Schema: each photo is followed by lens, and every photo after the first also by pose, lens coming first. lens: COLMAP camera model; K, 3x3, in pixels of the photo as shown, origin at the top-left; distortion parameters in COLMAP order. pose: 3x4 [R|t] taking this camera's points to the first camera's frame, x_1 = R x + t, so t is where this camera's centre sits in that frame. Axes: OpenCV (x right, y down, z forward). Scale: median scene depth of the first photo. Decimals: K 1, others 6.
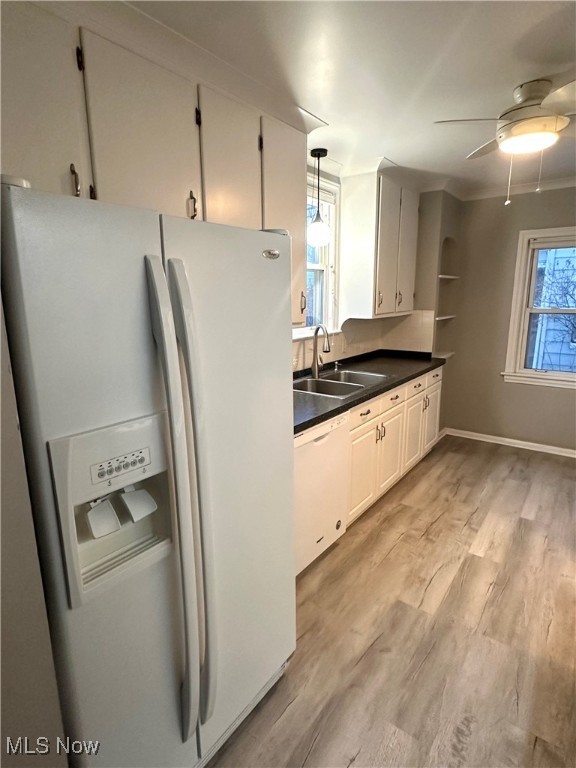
lens RADIAL K [[421.1, 0, 282.2], [0, 421.1, 380.9], [0, 0, 1]] dist [-0.004986, 0.001869]
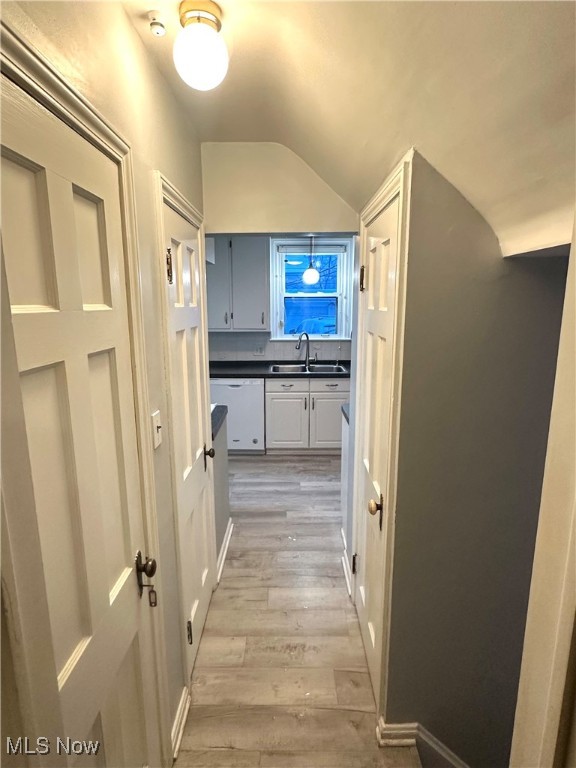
lens RADIAL K [[421.1, 0, 286.8], [0, 421.1, 385.0], [0, 0, 1]] dist [-0.004986, 0.001869]
pose [[0.601857, 0.163730, -0.781640, 1.588048], [-0.169699, 0.982625, 0.075164, -0.054638], [0.780366, 0.087406, 0.619184, -0.036669]]
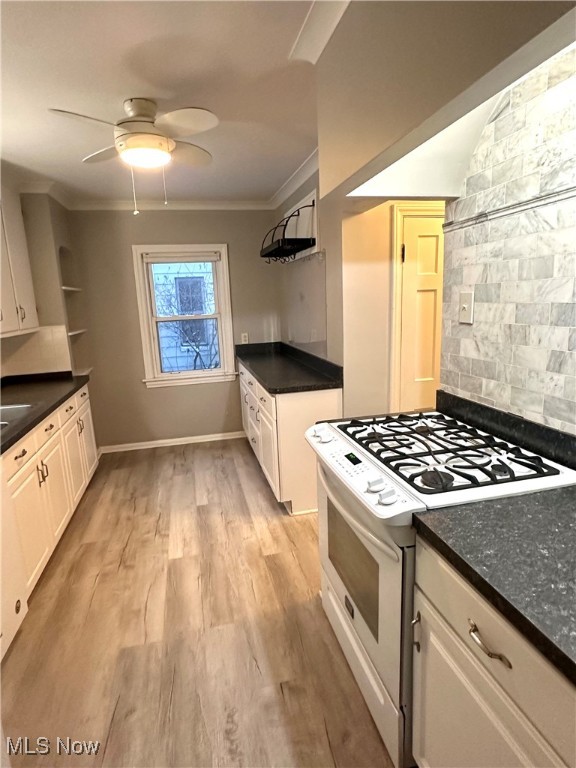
lens RADIAL K [[421.1, 0, 284.8], [0, 421.1, 381.2], [0, 0, 1]] dist [-0.004986, 0.001869]
pose [[0.638744, -0.167361, 0.750997, -0.060942], [0.194992, 0.979403, 0.052415, -0.004896], [-0.744301, 0.112958, 0.658222, 0.089874]]
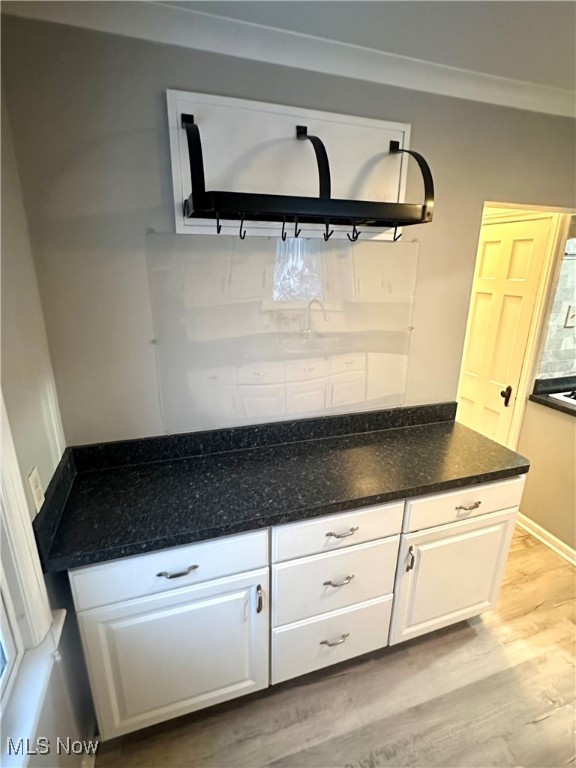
lens RADIAL K [[380.2, 0, 288.1], [0, 380.2, 383.9], [0, 0, 1]] dist [0.001522, 0.000481]
pose [[-0.825231, -0.166937, 0.539560, 0.756499], [0.114036, 0.886397, 0.448660, -0.391688], [-0.553163, 0.431777, -0.712446, 1.478610]]
